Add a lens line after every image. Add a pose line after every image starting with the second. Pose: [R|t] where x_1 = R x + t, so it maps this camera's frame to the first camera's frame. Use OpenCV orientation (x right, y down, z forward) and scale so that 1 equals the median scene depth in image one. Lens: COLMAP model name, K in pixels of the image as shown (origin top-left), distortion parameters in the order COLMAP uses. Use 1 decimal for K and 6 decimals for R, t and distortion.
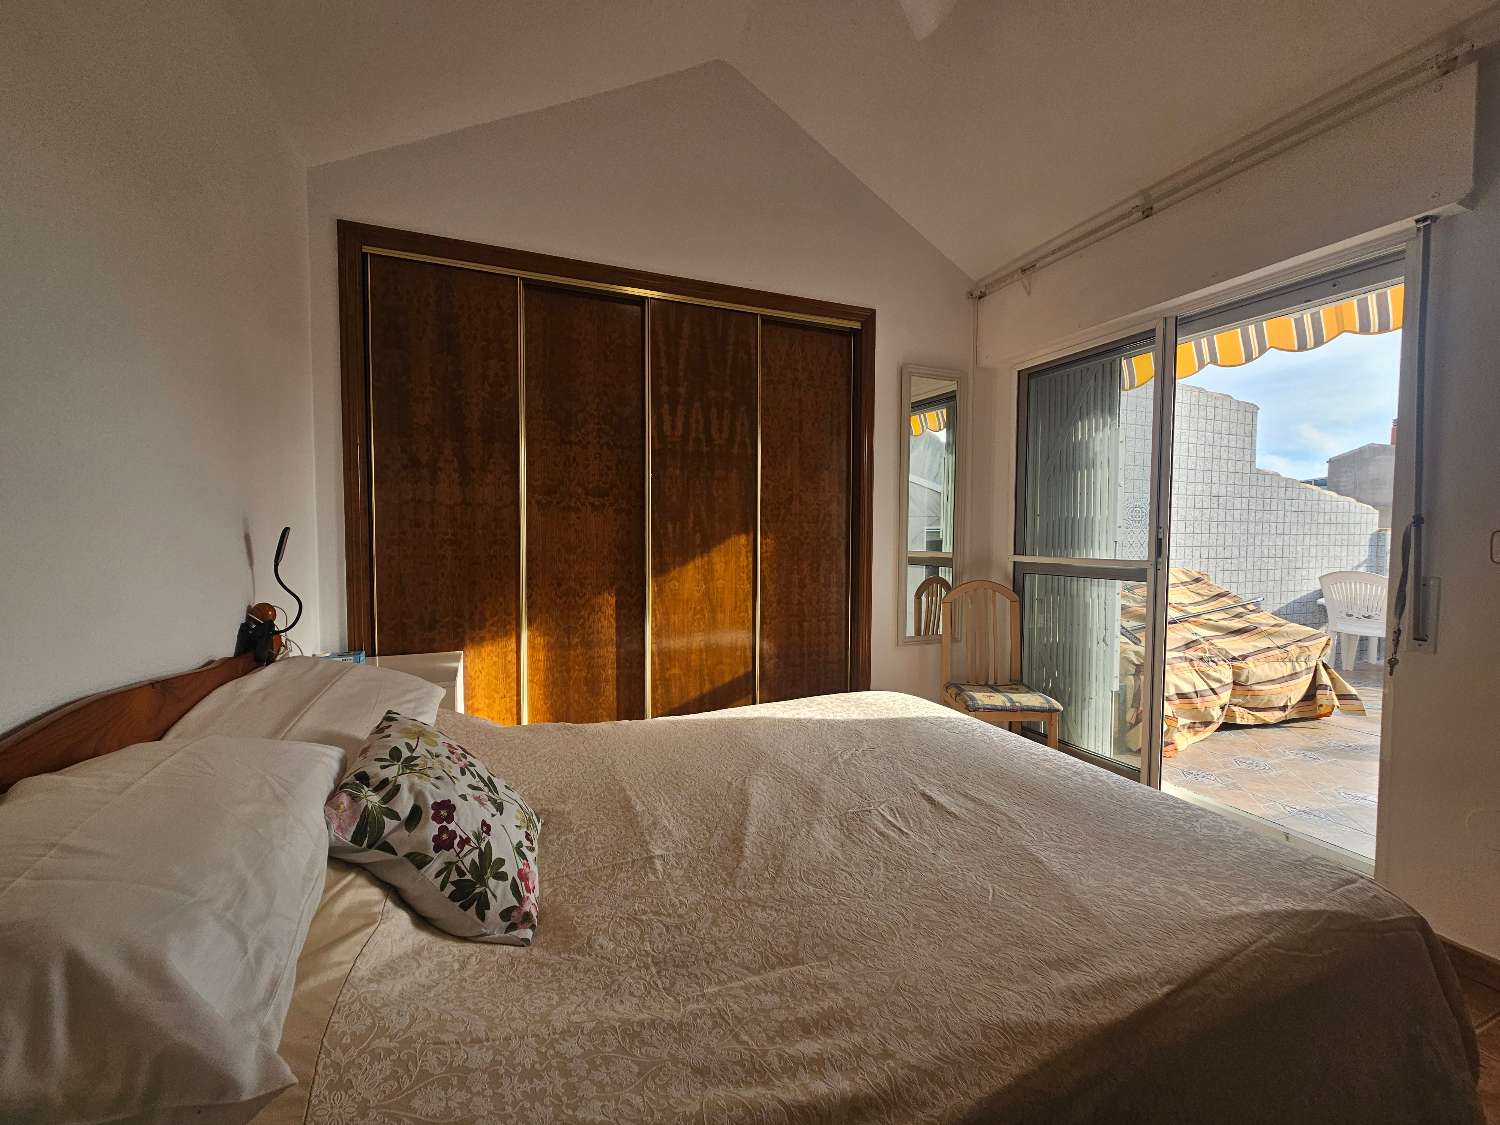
lens RADIAL K [[613.4, 0, 745.2], [0, 613.4, 563.7], [0, 0, 1]] dist [-0.003625, 0.000124]
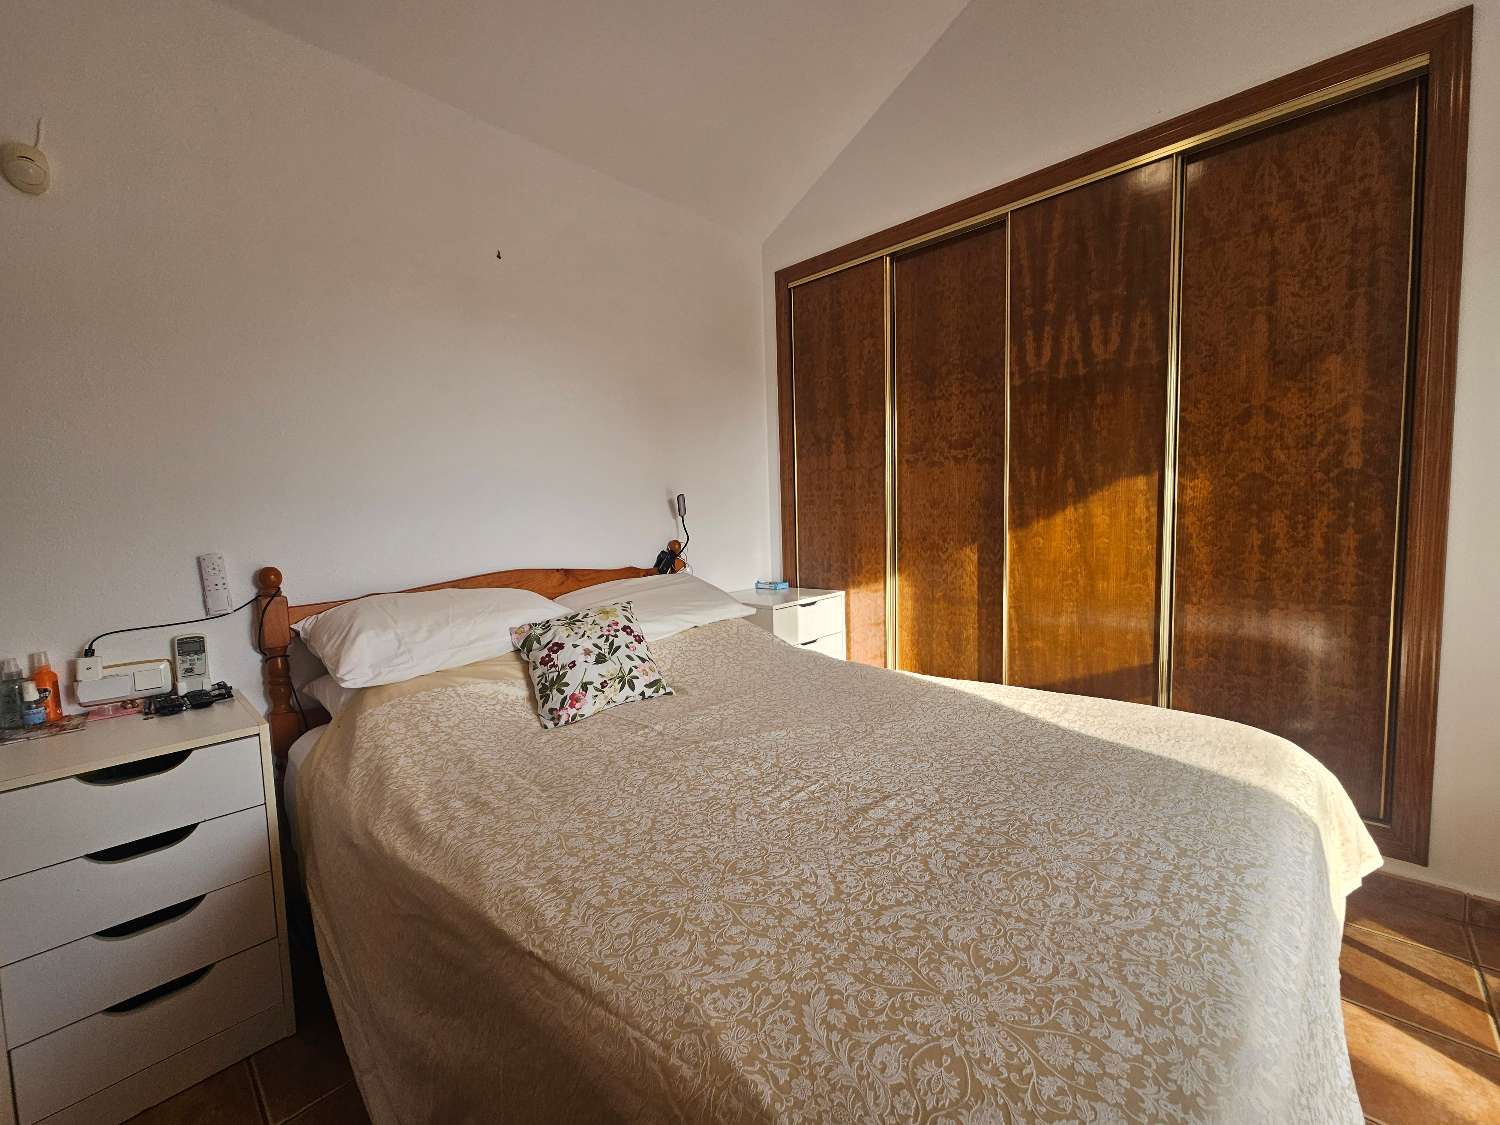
lens RADIAL K [[613.4, 0, 745.2], [0, 613.4, 563.7], [0, 0, 1]] dist [-0.003625, 0.000124]
pose [[0.418929, 0.051387, -0.906564, 0.496201], [-0.008865, 0.998581, 0.052506, 0.023622], [0.907976, -0.013960, 0.418790, 0.280797]]
